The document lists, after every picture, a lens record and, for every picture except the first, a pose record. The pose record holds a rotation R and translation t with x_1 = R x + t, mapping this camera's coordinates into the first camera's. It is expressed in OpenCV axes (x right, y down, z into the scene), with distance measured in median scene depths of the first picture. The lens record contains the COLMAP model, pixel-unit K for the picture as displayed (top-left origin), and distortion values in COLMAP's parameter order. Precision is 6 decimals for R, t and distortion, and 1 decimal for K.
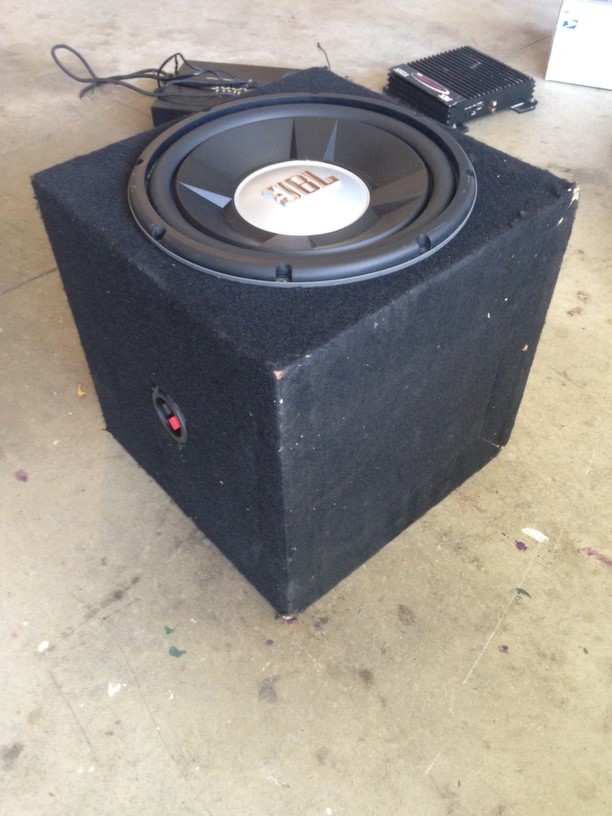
lens RADIAL K [[754.9, 0, 306.0], [0, 754.9, 408.0], [0, 0, 1]] dist [0.077341, -0.158424]
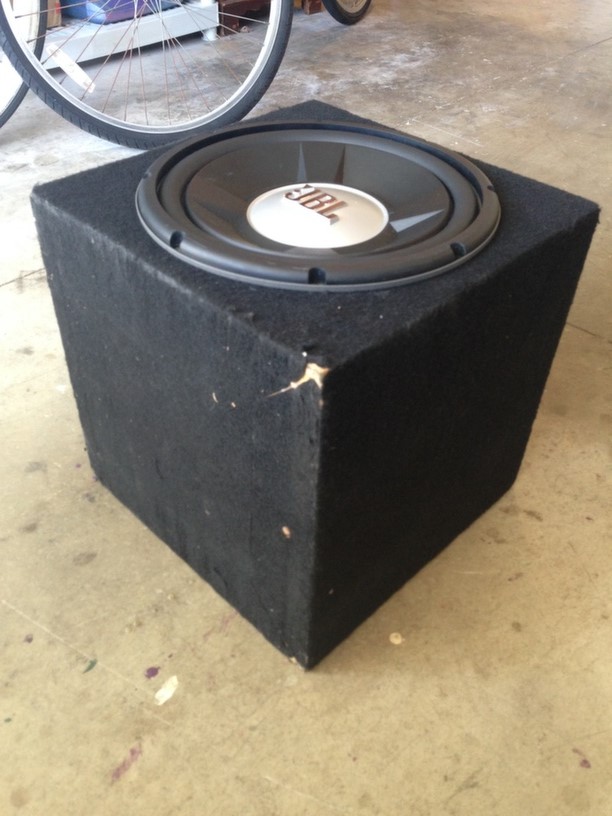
lens RADIAL K [[754.9, 0, 306.0], [0, 754.9, 408.0], [0, 0, 1]] dist [0.077341, -0.158424]
pose [[0.062536, 0.659319, -0.749258, 0.768586], [-0.747270, 0.528565, 0.402748, -0.460556], [0.661571, 0.534712, 0.525744, 0.541476]]
